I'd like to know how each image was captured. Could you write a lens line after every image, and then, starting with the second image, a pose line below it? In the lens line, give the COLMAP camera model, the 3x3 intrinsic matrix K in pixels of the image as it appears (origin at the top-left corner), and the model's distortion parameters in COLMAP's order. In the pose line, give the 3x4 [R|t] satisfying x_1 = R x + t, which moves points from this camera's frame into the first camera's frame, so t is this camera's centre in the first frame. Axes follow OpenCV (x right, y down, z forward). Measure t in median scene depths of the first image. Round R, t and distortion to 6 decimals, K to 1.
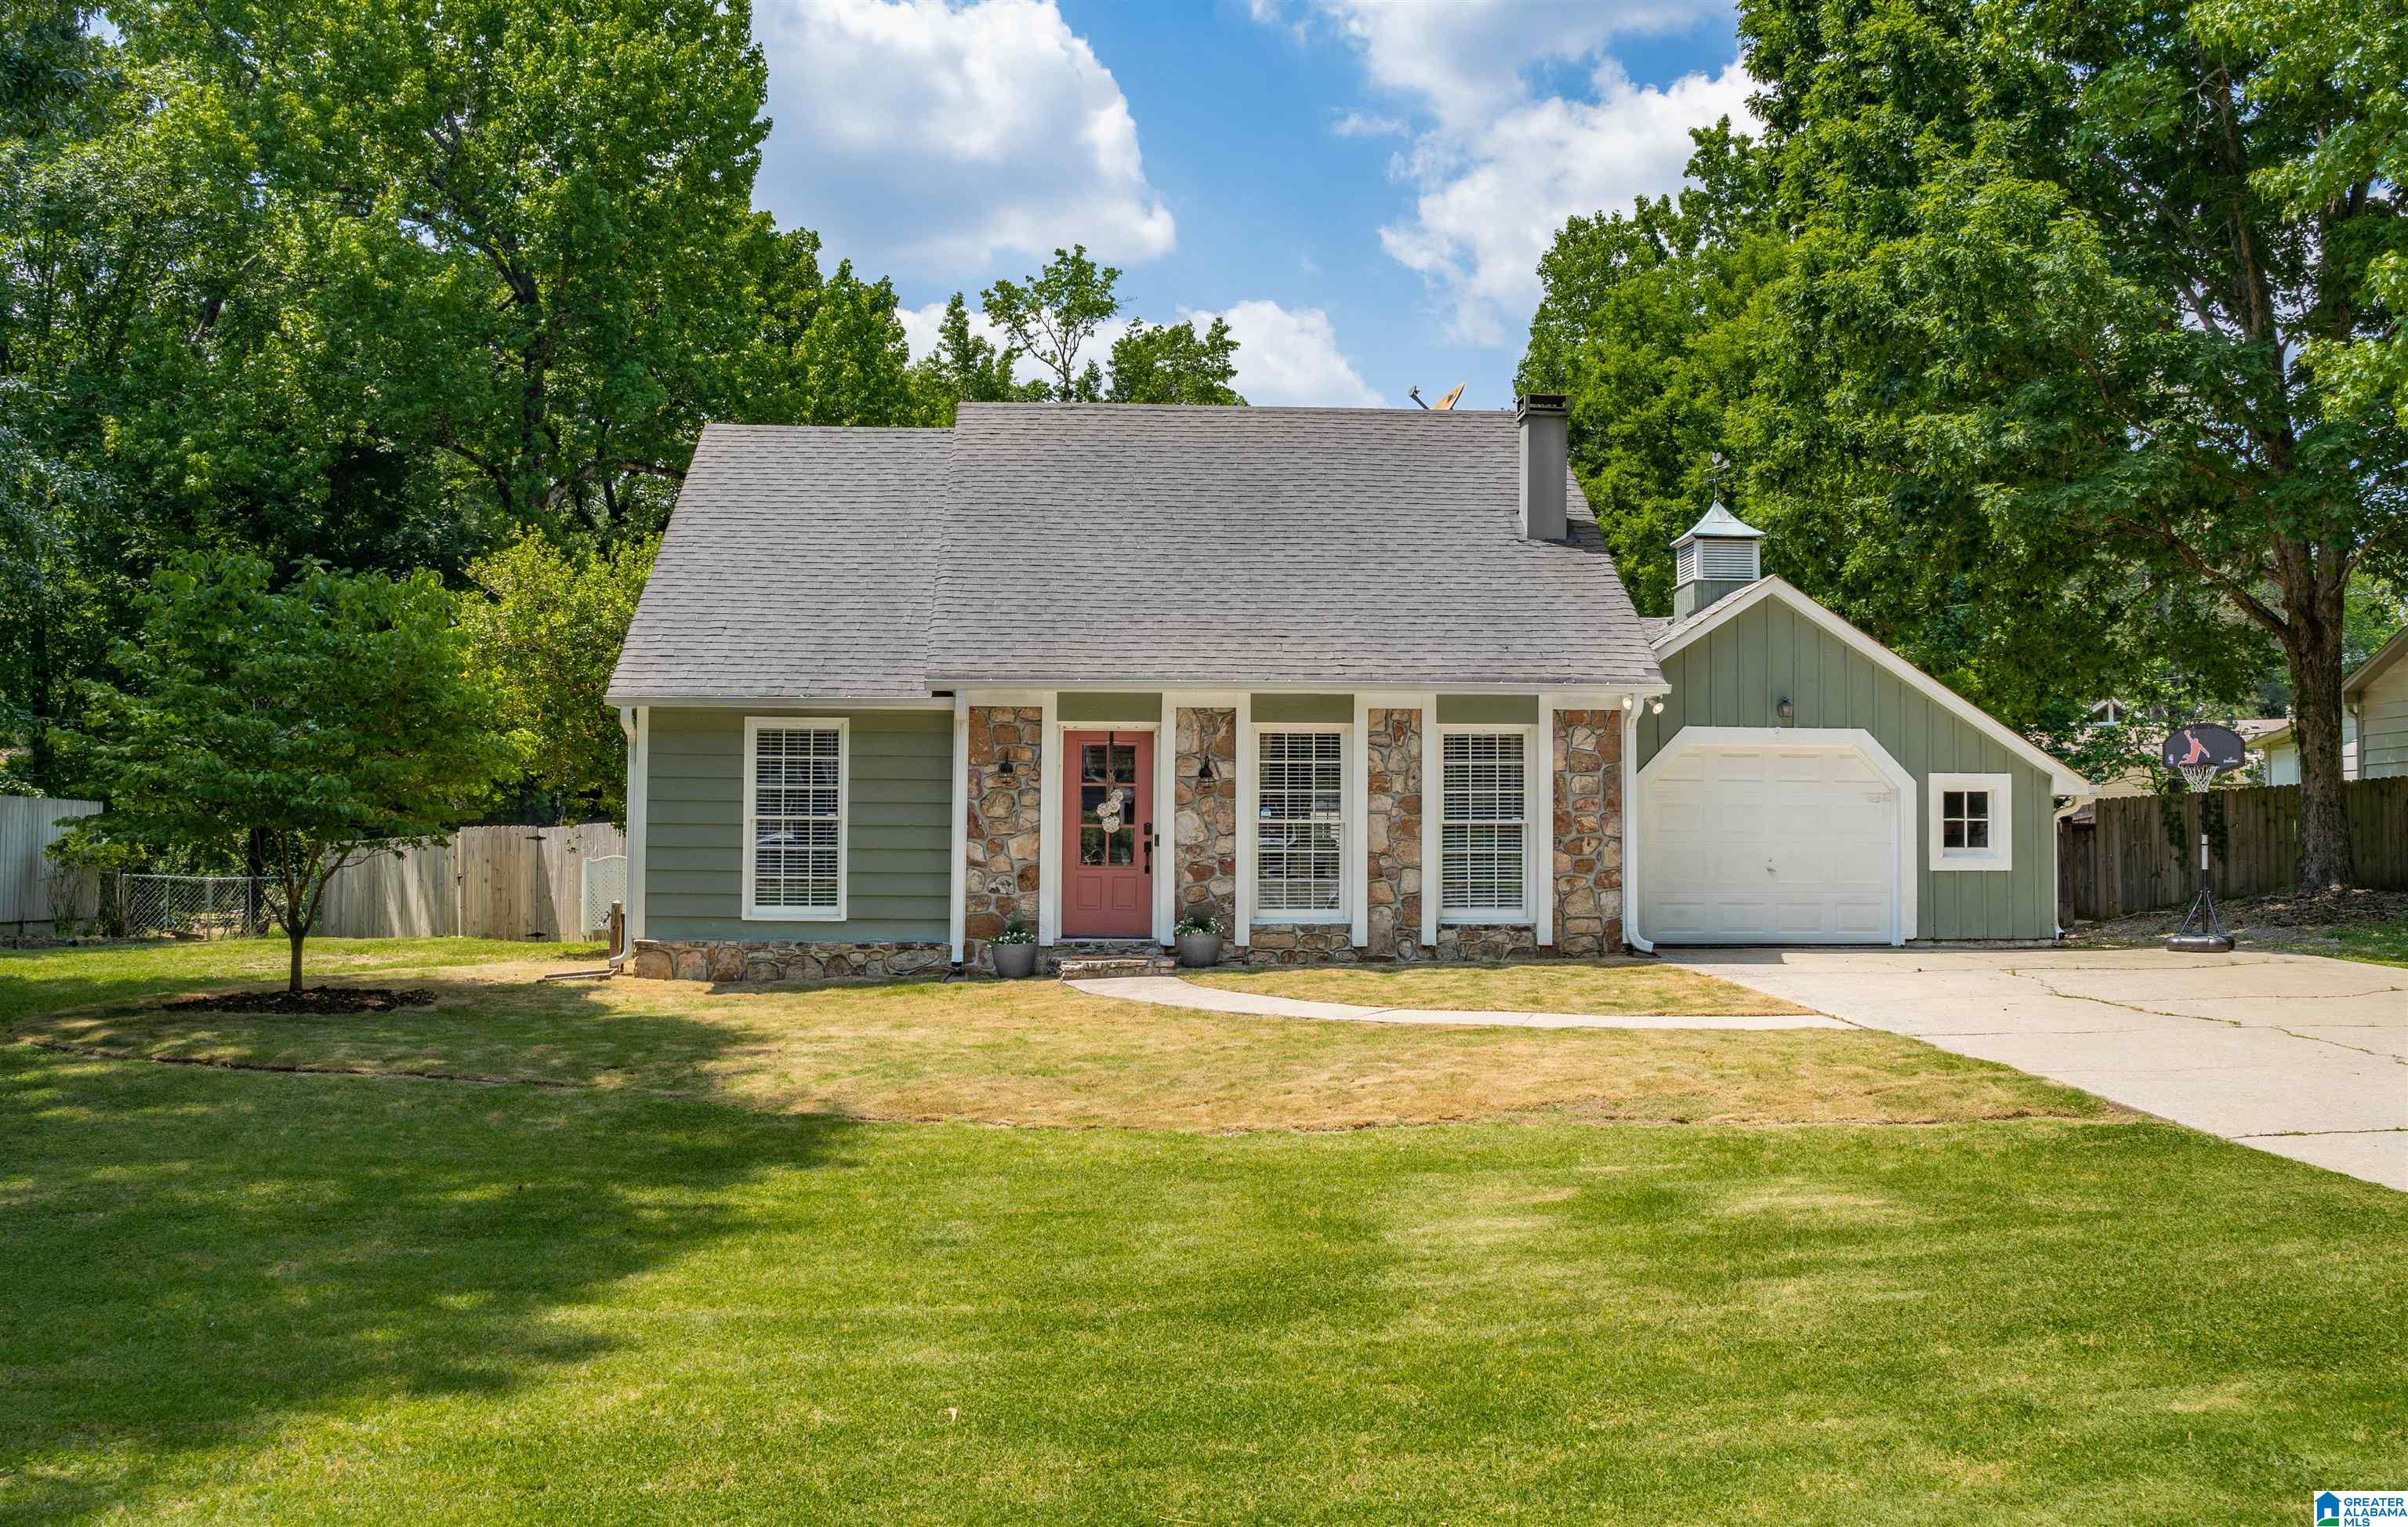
lens RADIAL K [[2024.4, 0, 1204.3], [0, 2024.4, 766.7], [0, 0, 1]] dist [-0.081745, -0.001780]
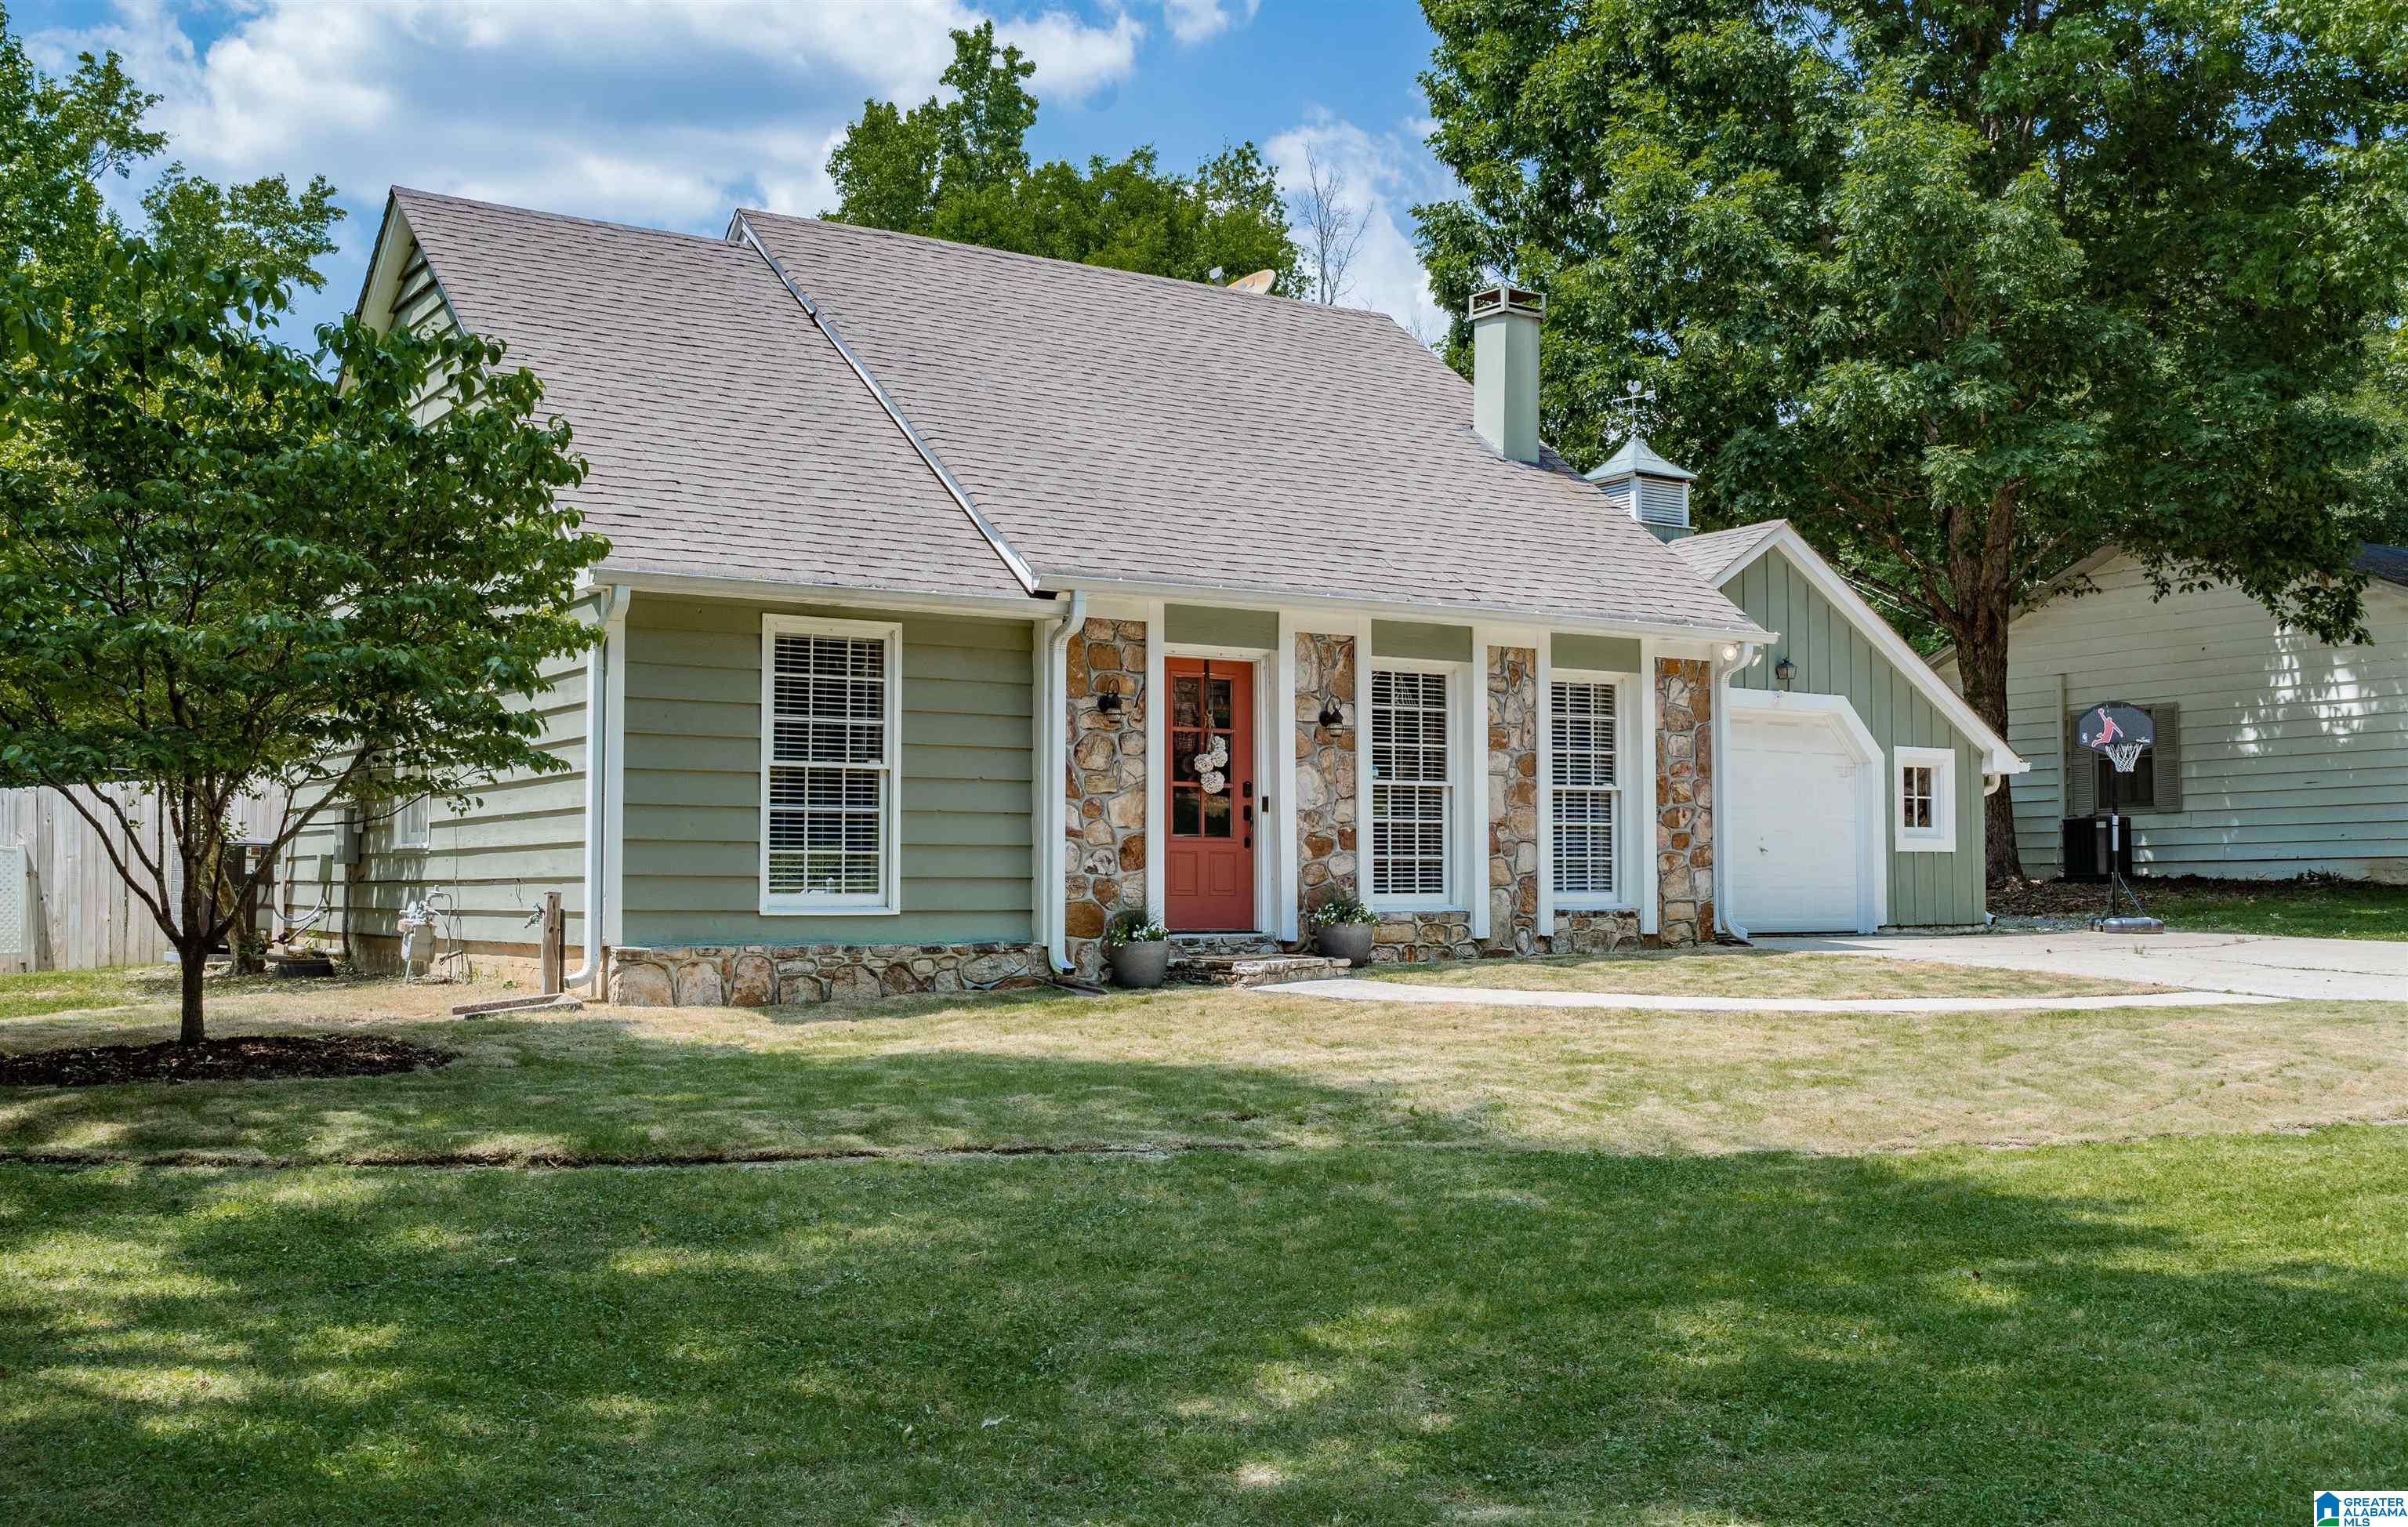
lens RADIAL K [[2300.4, 0, 1203.9], [0, 2300.4, 765.5], [0, 0, 1]] dist [-0.050349, 0.000000]
pose [[0.866970, 0.020420, 0.497941, -0.476483], [-0.017269, 0.999791, -0.010932, 0.031564], [-0.498060, 0.000879, 0.867142, 0.257718]]
